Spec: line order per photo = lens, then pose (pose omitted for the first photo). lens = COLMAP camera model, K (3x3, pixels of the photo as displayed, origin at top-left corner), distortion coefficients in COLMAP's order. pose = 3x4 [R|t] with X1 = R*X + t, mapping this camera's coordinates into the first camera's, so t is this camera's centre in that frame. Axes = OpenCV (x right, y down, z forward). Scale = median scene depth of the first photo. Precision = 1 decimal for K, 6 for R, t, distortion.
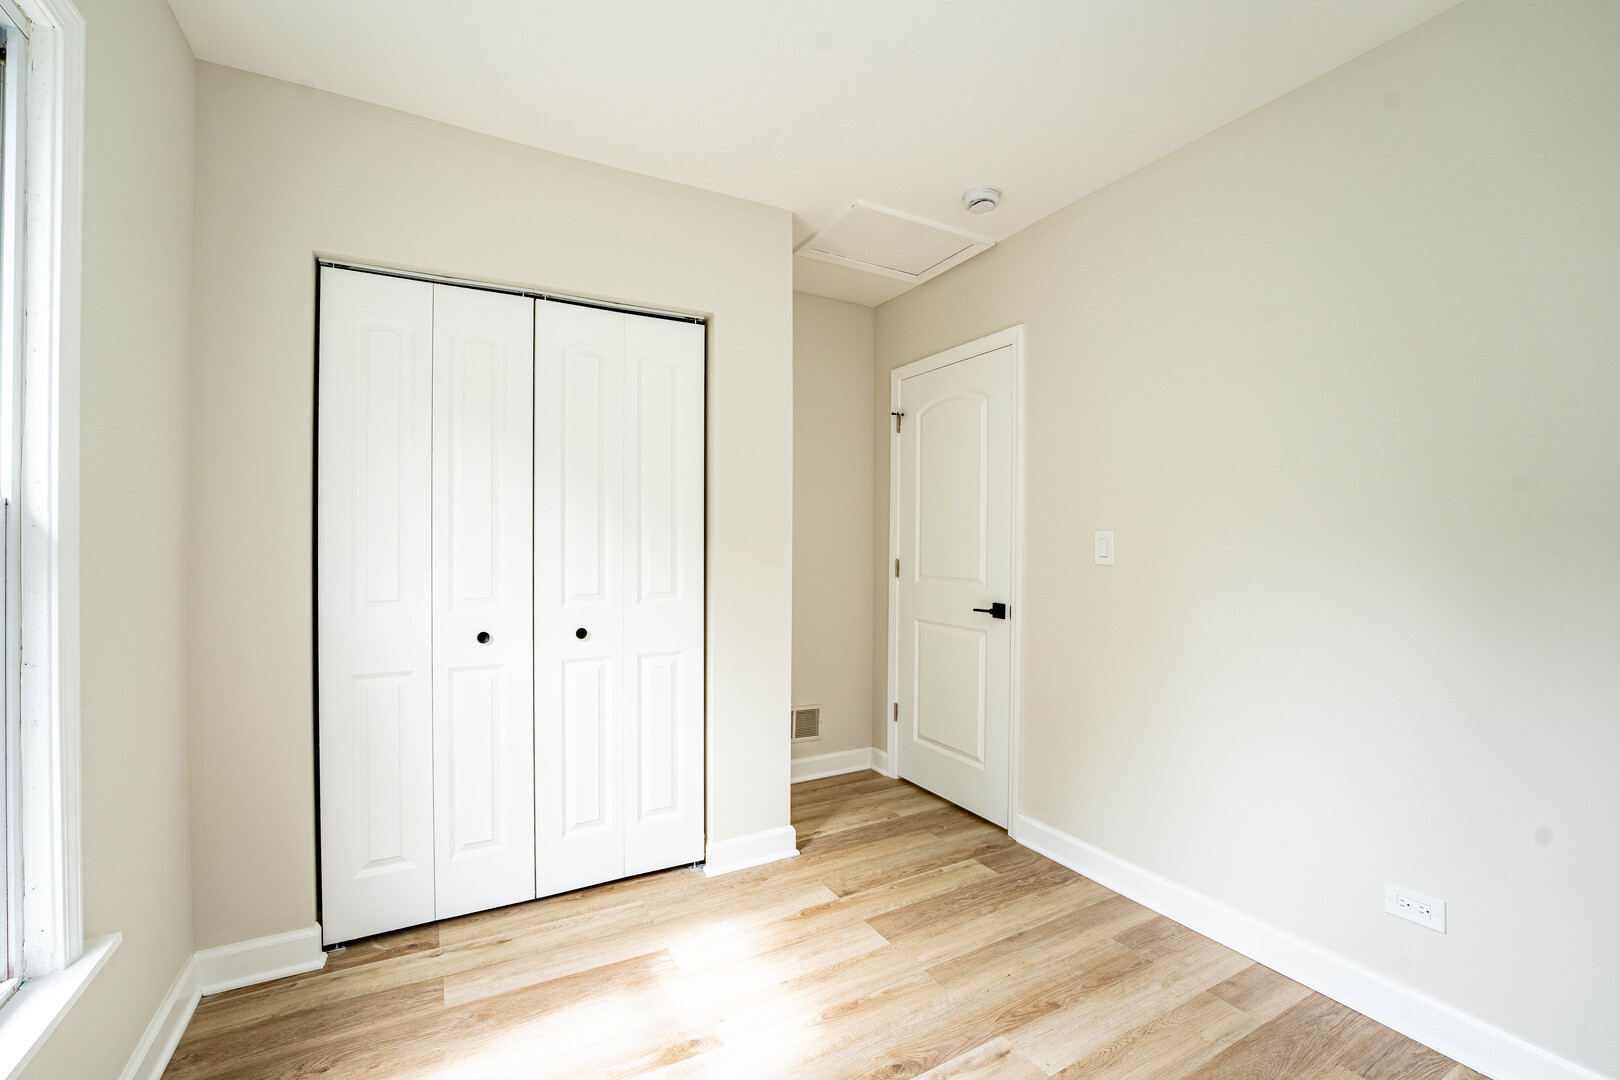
lens RADIAL K [[669.4, 0, 802.4], [0, 669.4, 546.7], [0, 0, 1]] dist [-0.029852, 0.003691]
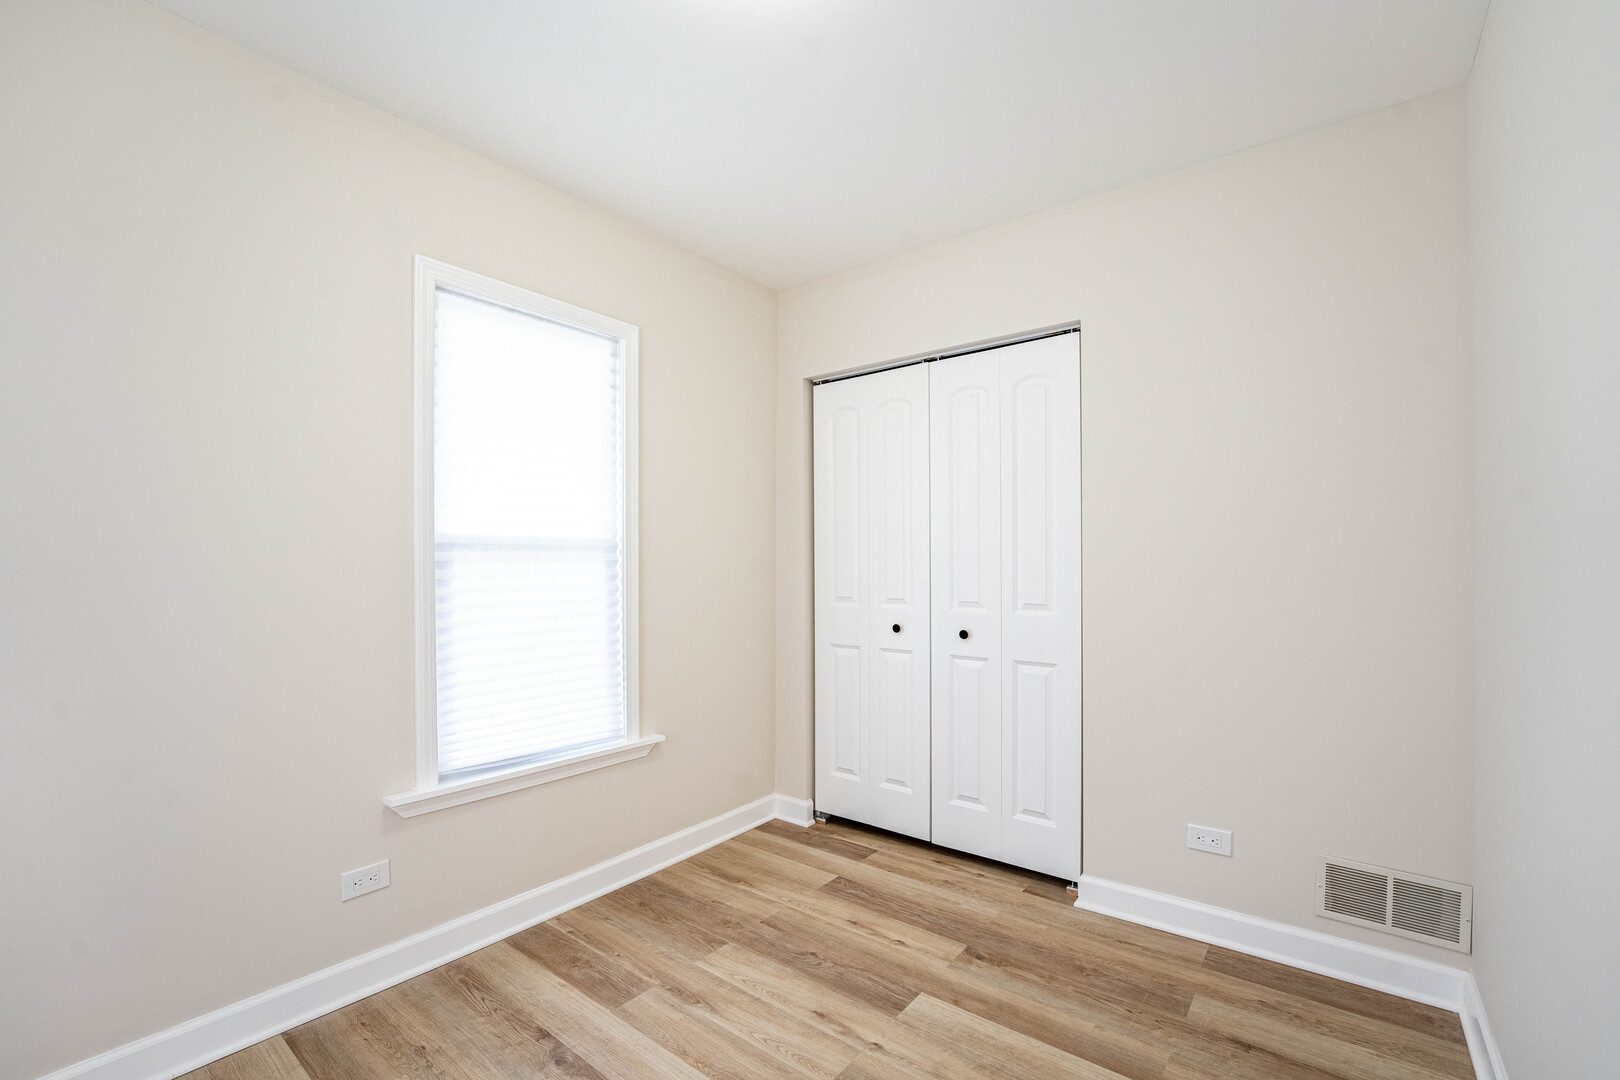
lens RADIAL K [[669.4, 0, 802.4], [0, 669.4, 546.7], [0, 0, 1]] dist [-0.029852, 0.003691]
pose [[0.413607, -0.018539, -0.910267, 0.648829], [-0.008090, 0.999678, -0.024035, 0.006965], [0.910419, 0.017305, 0.413324, 0.272885]]
